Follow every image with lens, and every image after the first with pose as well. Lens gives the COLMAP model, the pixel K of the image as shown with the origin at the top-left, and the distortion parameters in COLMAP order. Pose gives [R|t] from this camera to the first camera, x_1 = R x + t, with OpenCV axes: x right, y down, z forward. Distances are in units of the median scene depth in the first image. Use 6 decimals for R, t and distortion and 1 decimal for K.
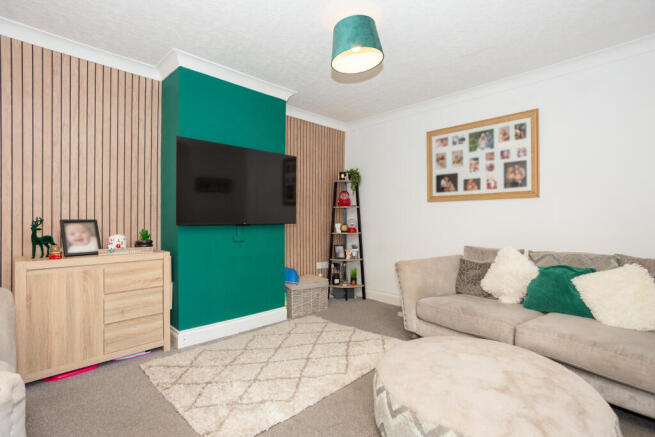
lens RADIAL K [[317.6, 0, 325.3], [0, 317.6, 218.8], [0, 0, 1]] dist [-0.028226, 0.012794]
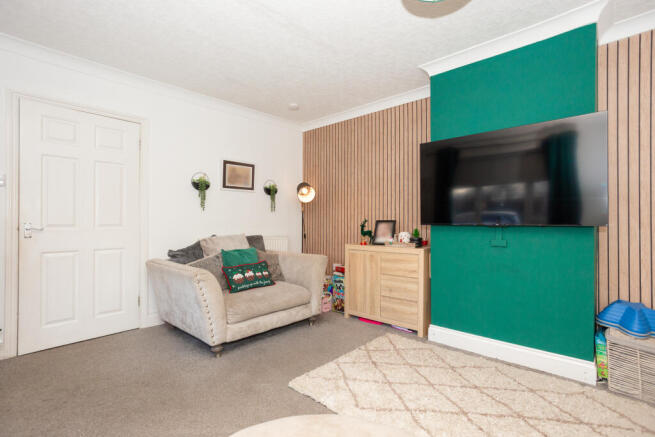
lens RADIAL K [[317.6, 0, 325.0], [0, 317.6, 219.3], [0, 0, 1]] dist [-0.028226, 0.012794]
pose [[0.029563, -0.002746, -0.999559, 0.811523], [0.004164, 0.999988, -0.002625, 0.000871], [0.999554, -0.004085, 0.029574, 0.824600]]
